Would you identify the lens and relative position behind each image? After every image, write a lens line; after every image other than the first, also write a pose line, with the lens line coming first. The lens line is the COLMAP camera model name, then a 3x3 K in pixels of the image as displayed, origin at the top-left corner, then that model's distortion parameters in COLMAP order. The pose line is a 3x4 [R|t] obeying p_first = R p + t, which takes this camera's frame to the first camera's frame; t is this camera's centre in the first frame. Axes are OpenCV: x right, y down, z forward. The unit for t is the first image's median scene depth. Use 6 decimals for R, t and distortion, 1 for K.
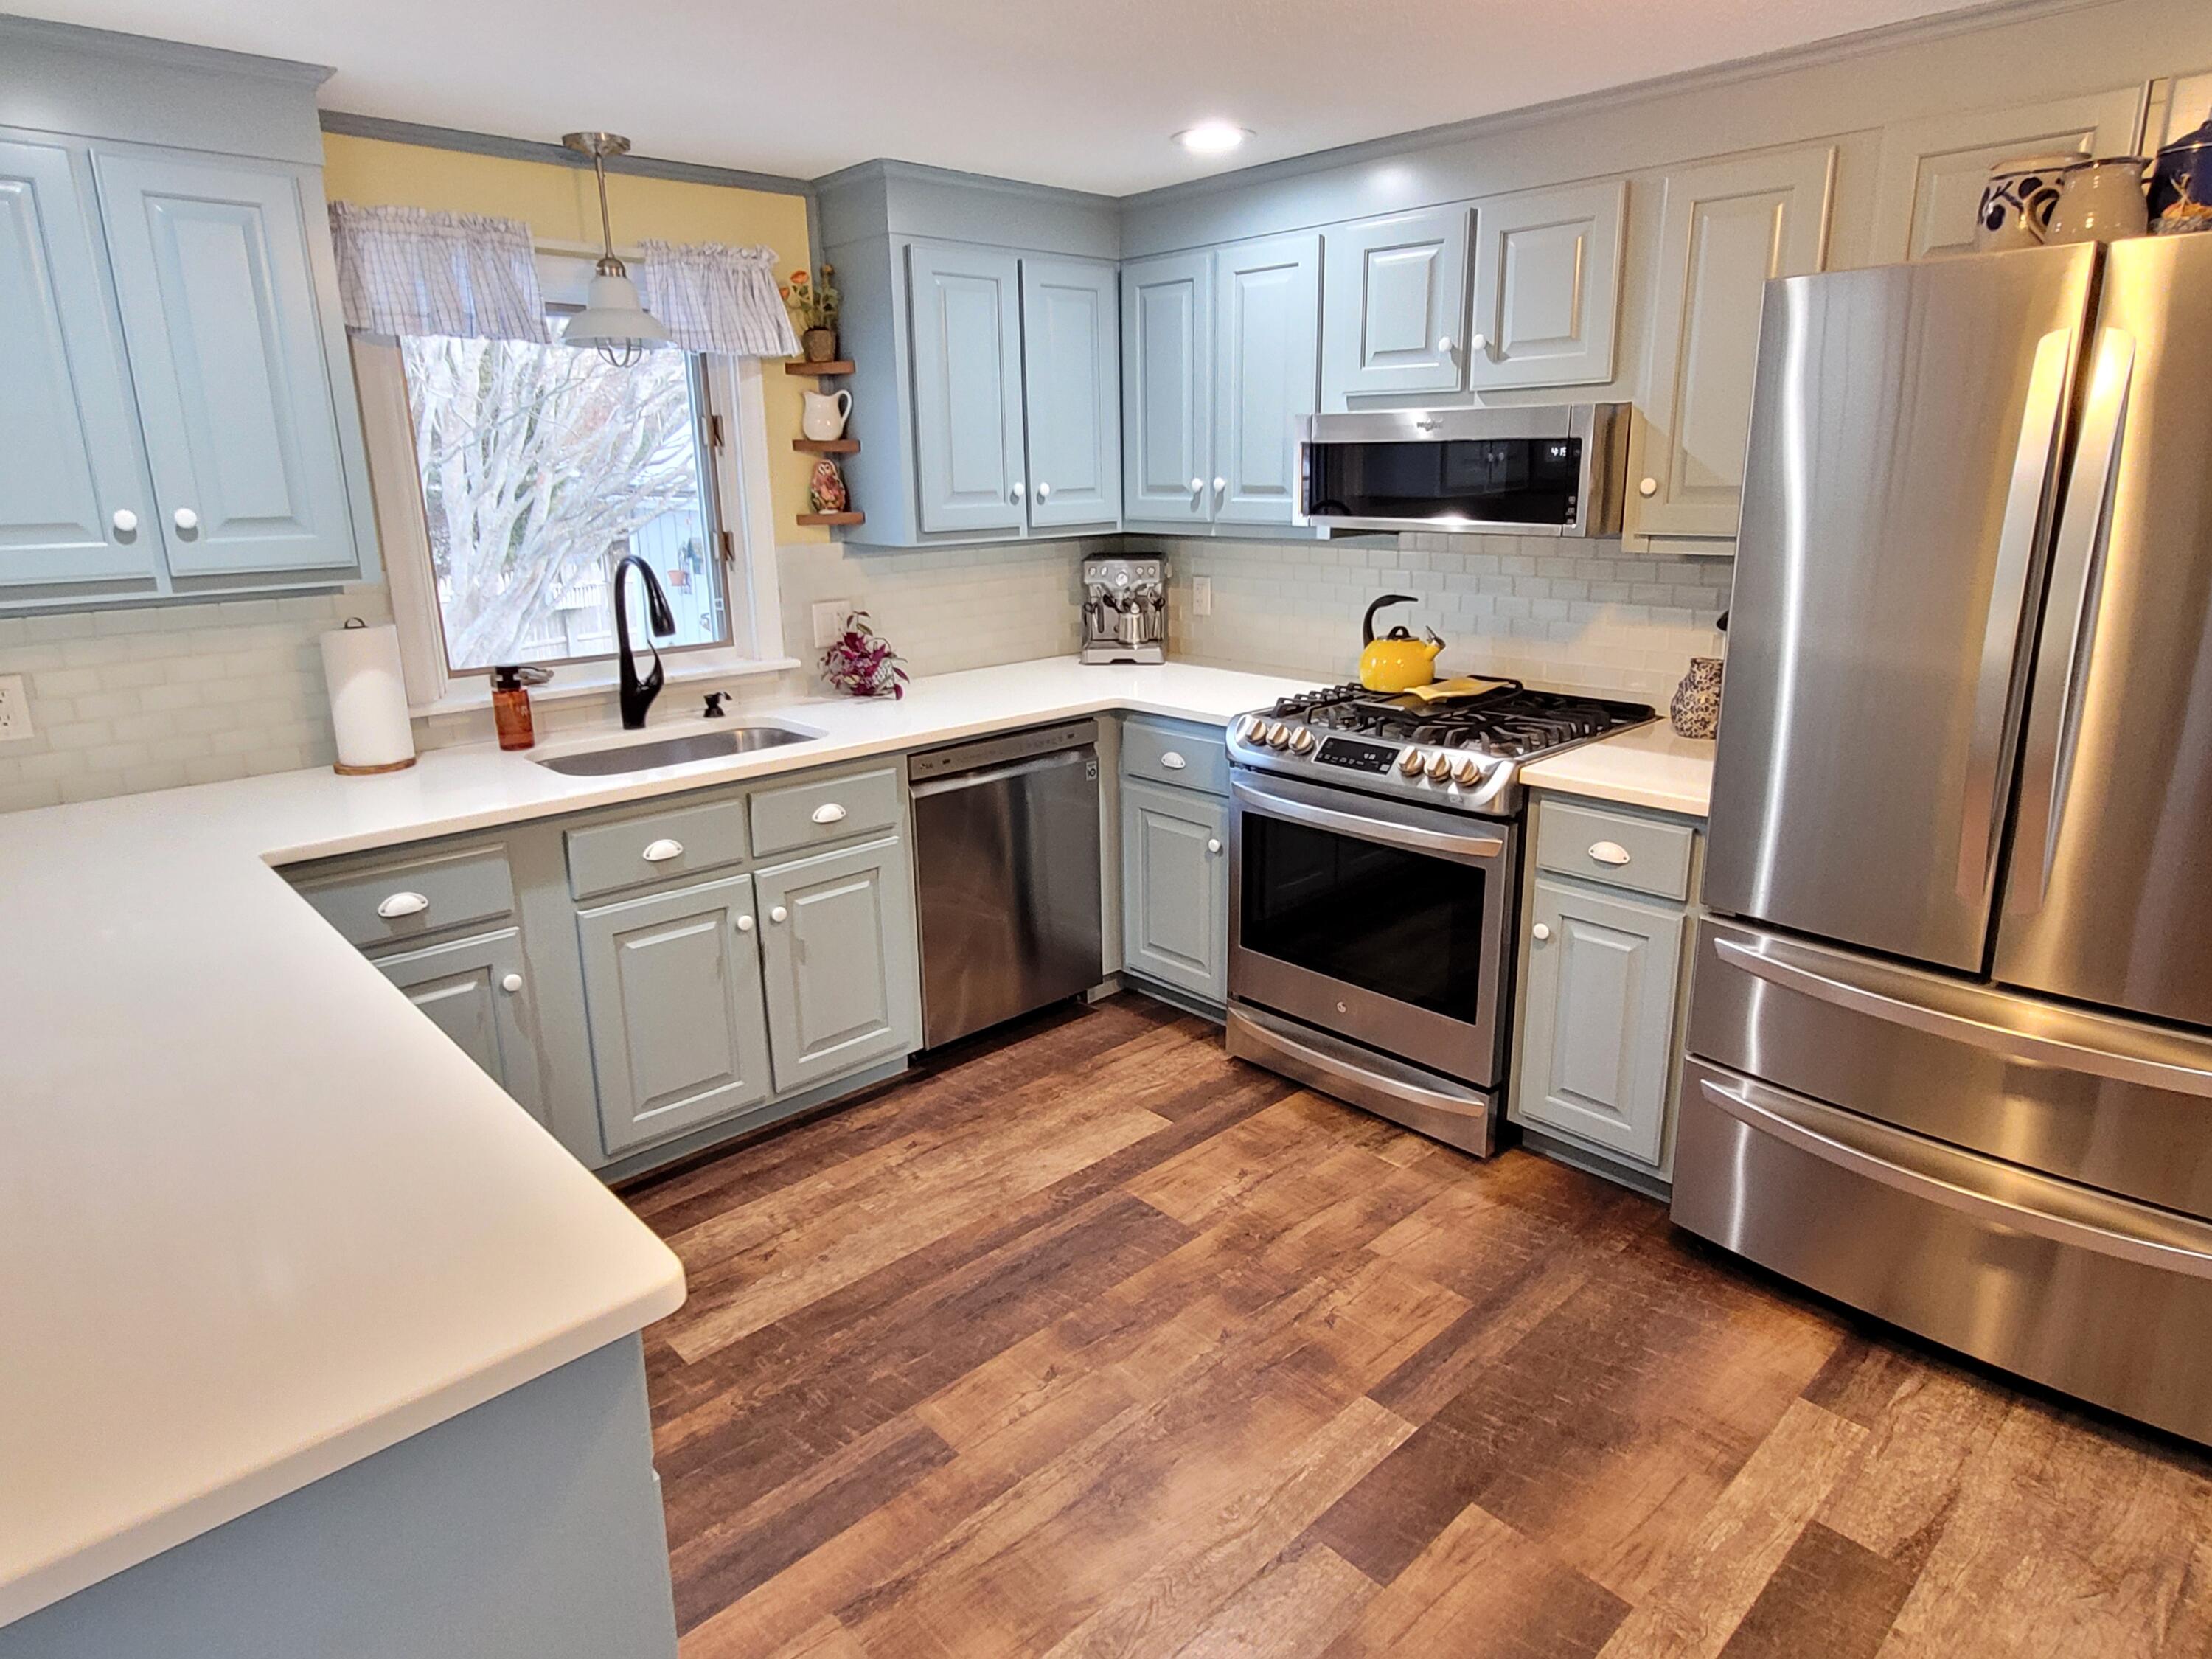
lens RADIAL K [[1285.1, 0, 1113.6], [0, 1285.1, 805.2], [0, 0, 1]] dist [0.002126, -0.002683]
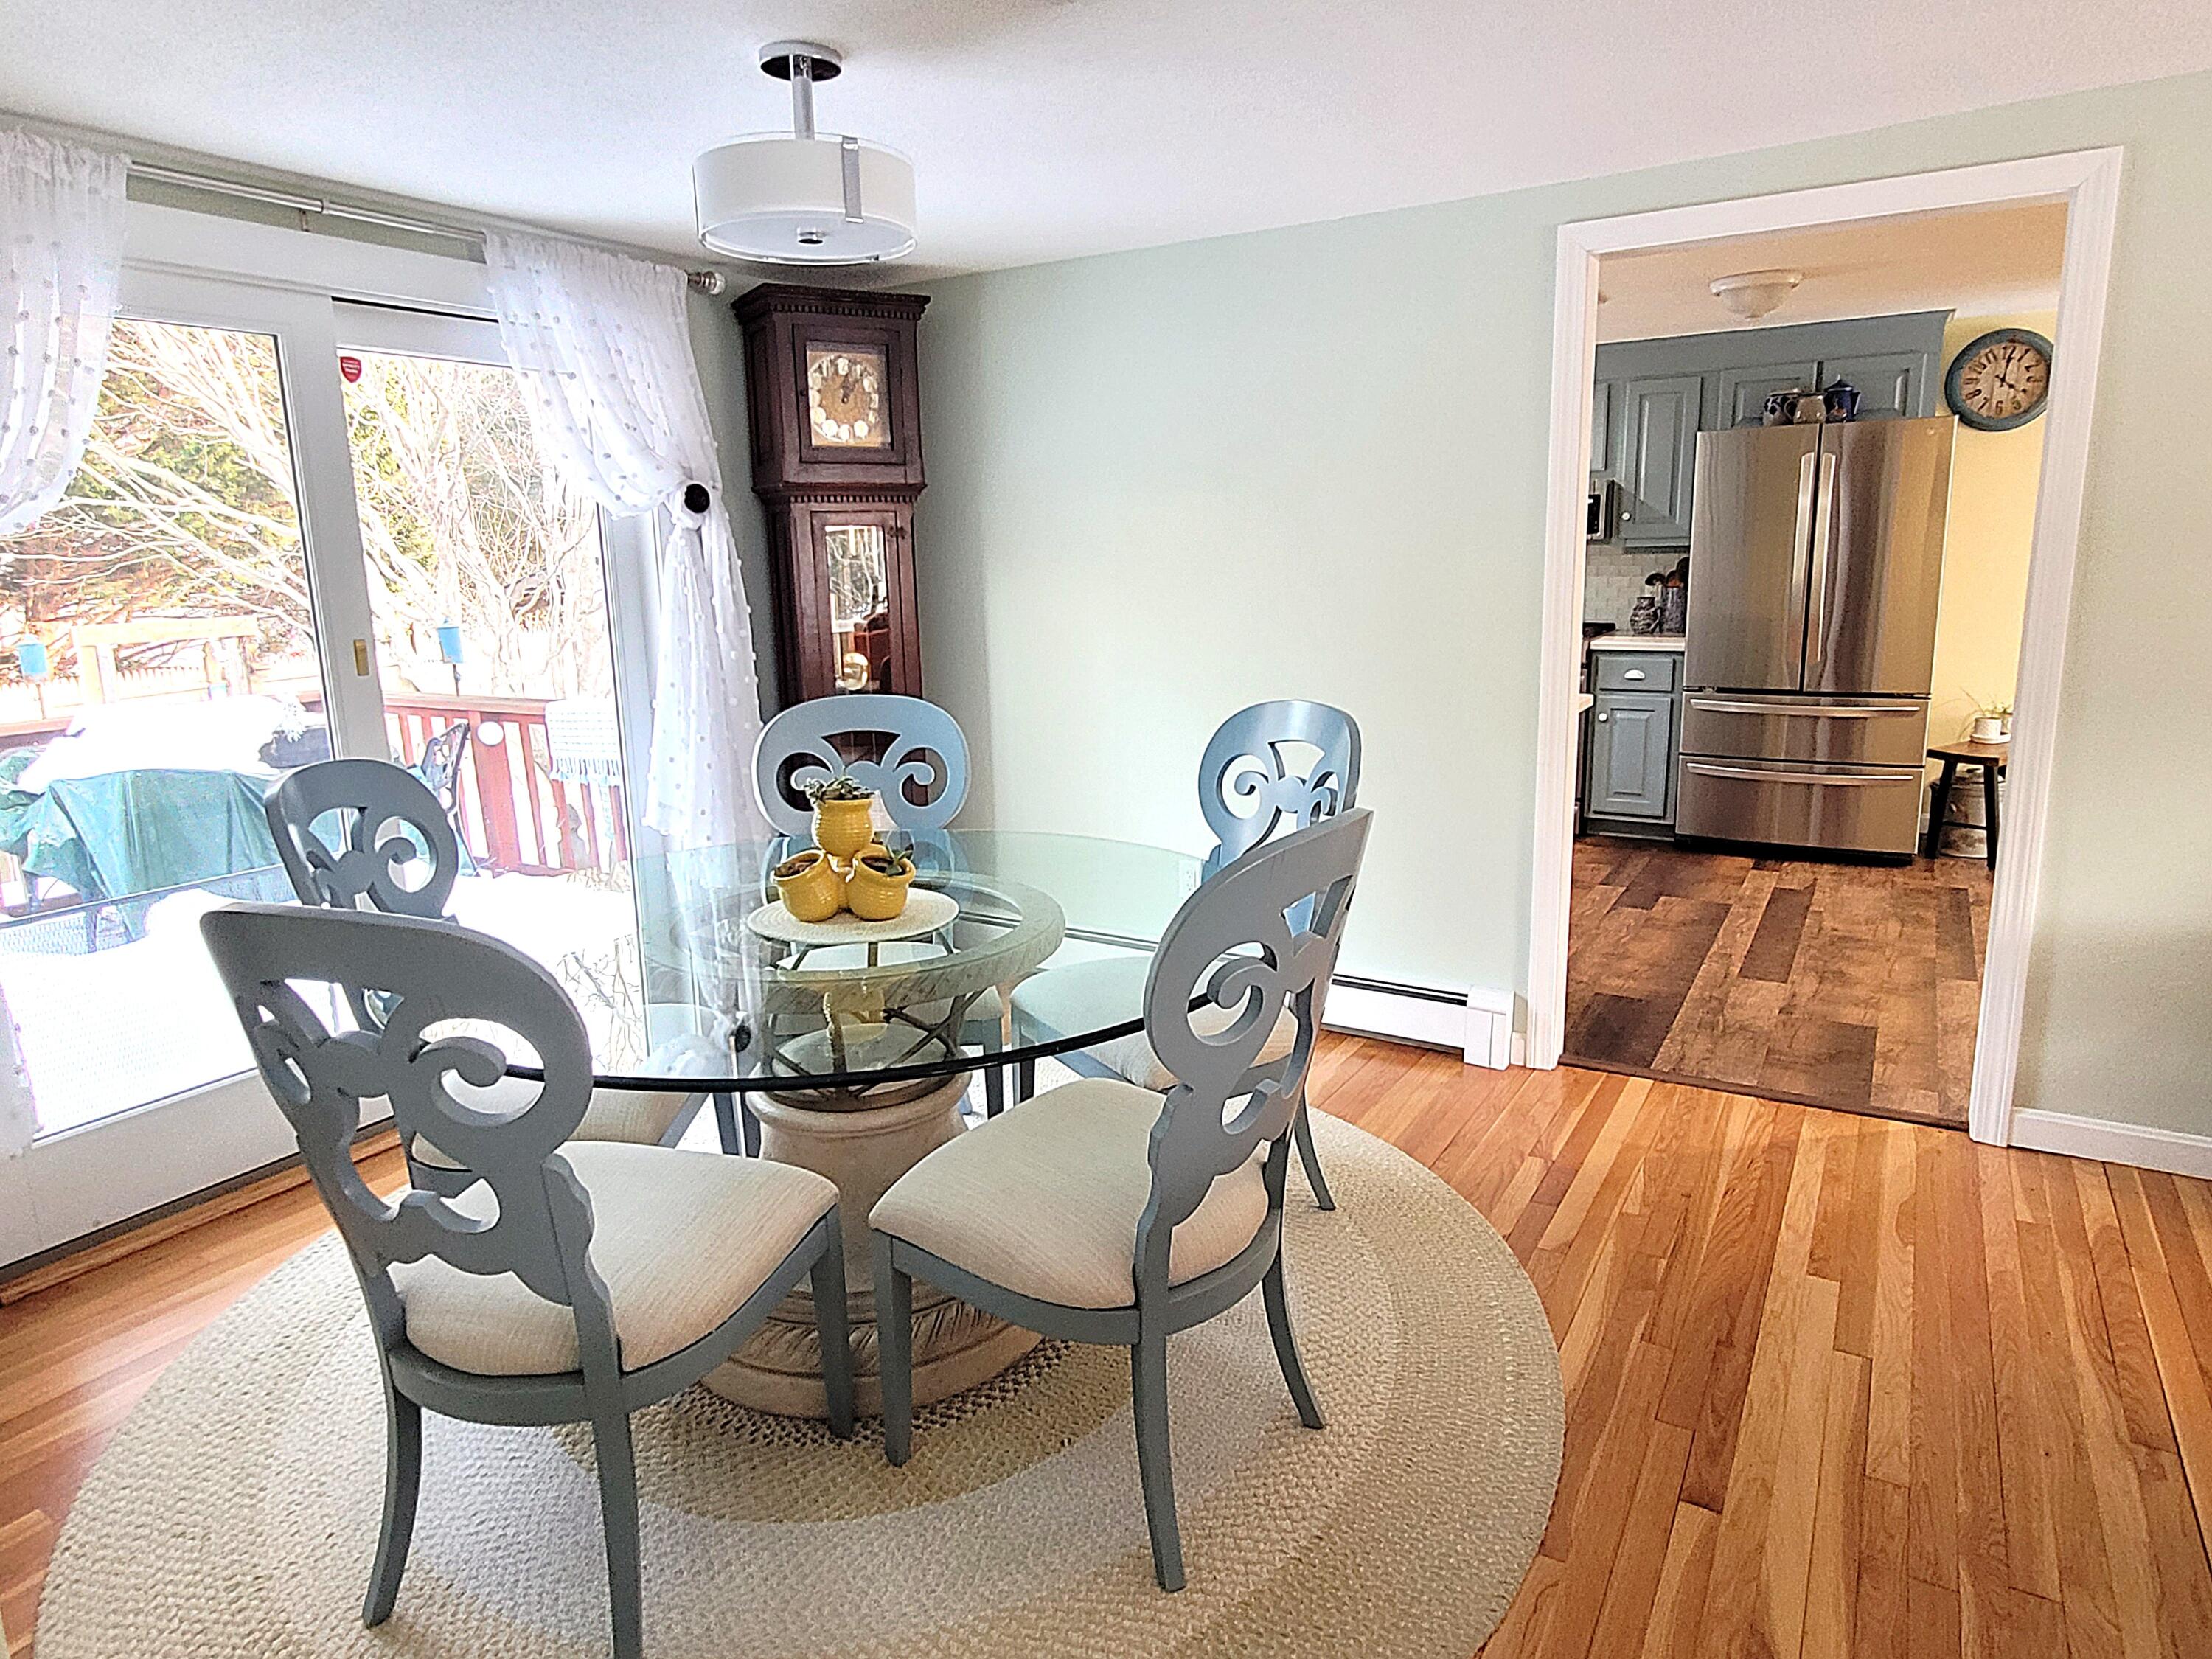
lens RADIAL K [[1310.3, 0, 1104.1], [0, 1310.3, 804.6], [0, 0, 1]] dist [-0.002346, -0.002244]
pose [[0.965517, -0.060963, 0.253100, -1.042064], [0.077580, 0.995401, -0.056196, 0.301707], [-0.248510, 0.073893, 0.965807, -0.911028]]
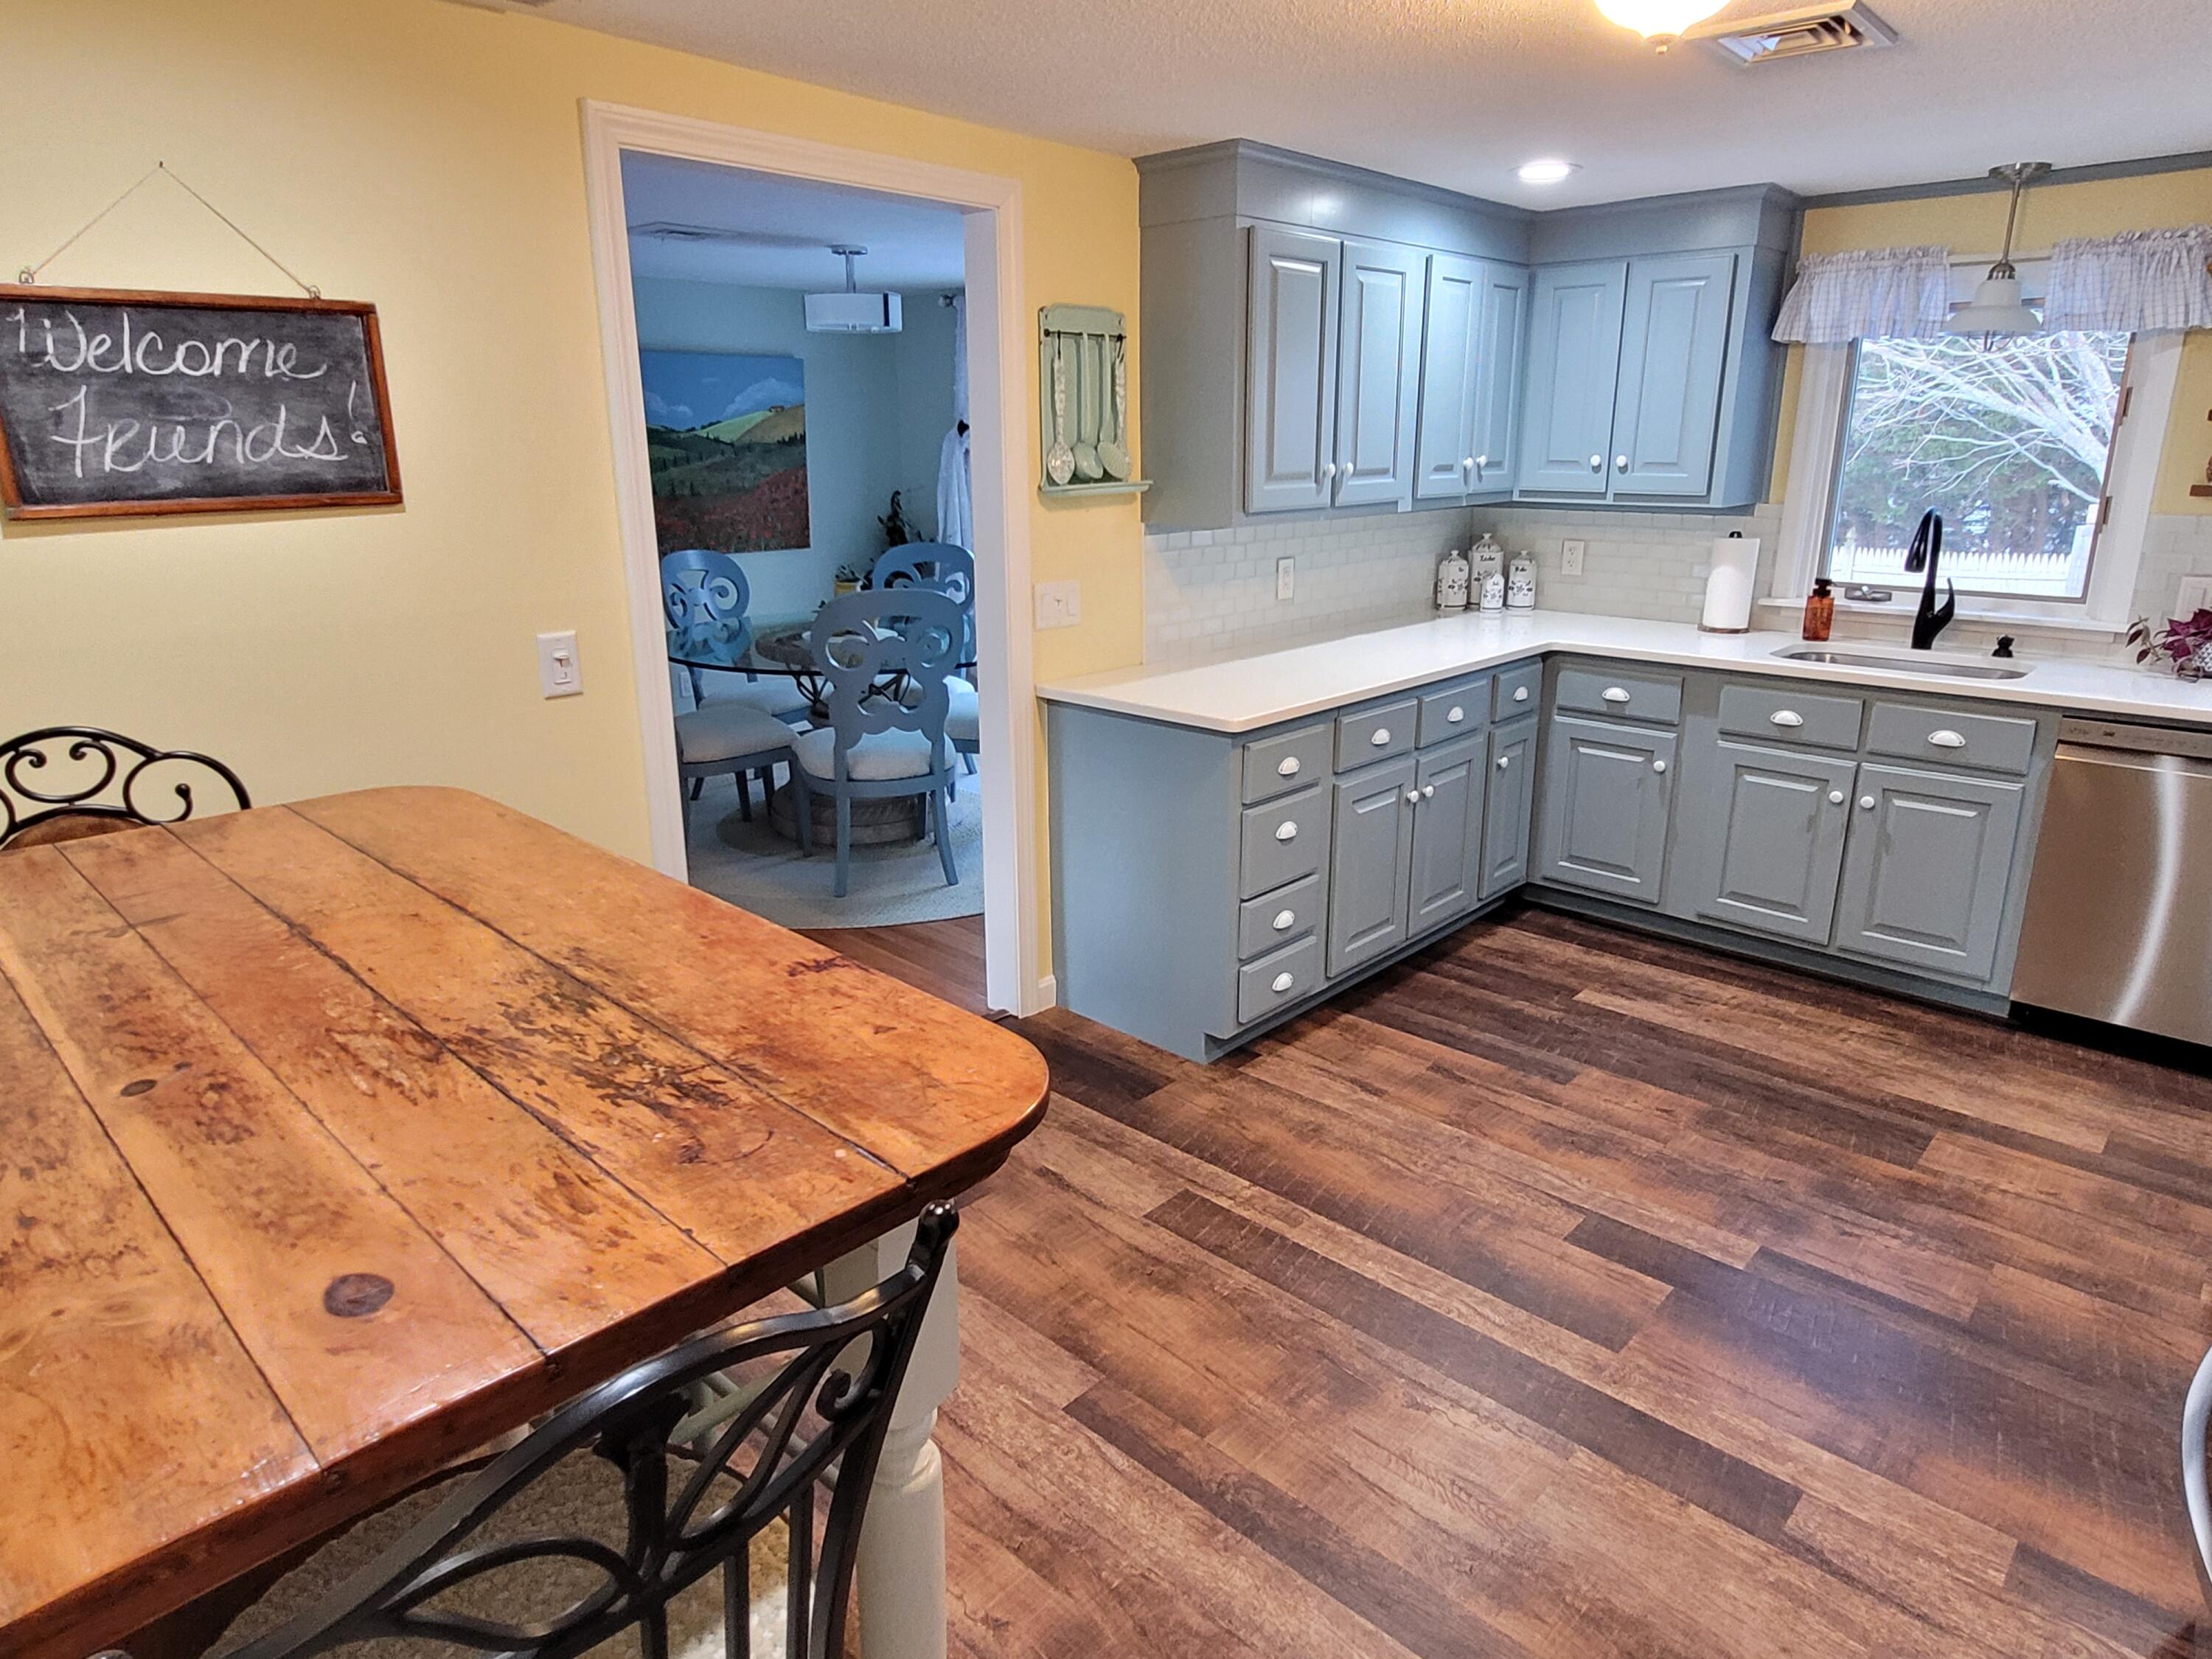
lens RADIAL K [[1310.3, 0, 1104.1], [0, 1310.3, 804.6], [0, 0, 1]] dist [-0.002346, -0.002244]
pose [[0.059821, 0.286895, -0.956092, 0.948830], [-0.253271, 0.930827, 0.263467, -0.062051], [0.965544, 0.226390, 0.128345, 0.142398]]
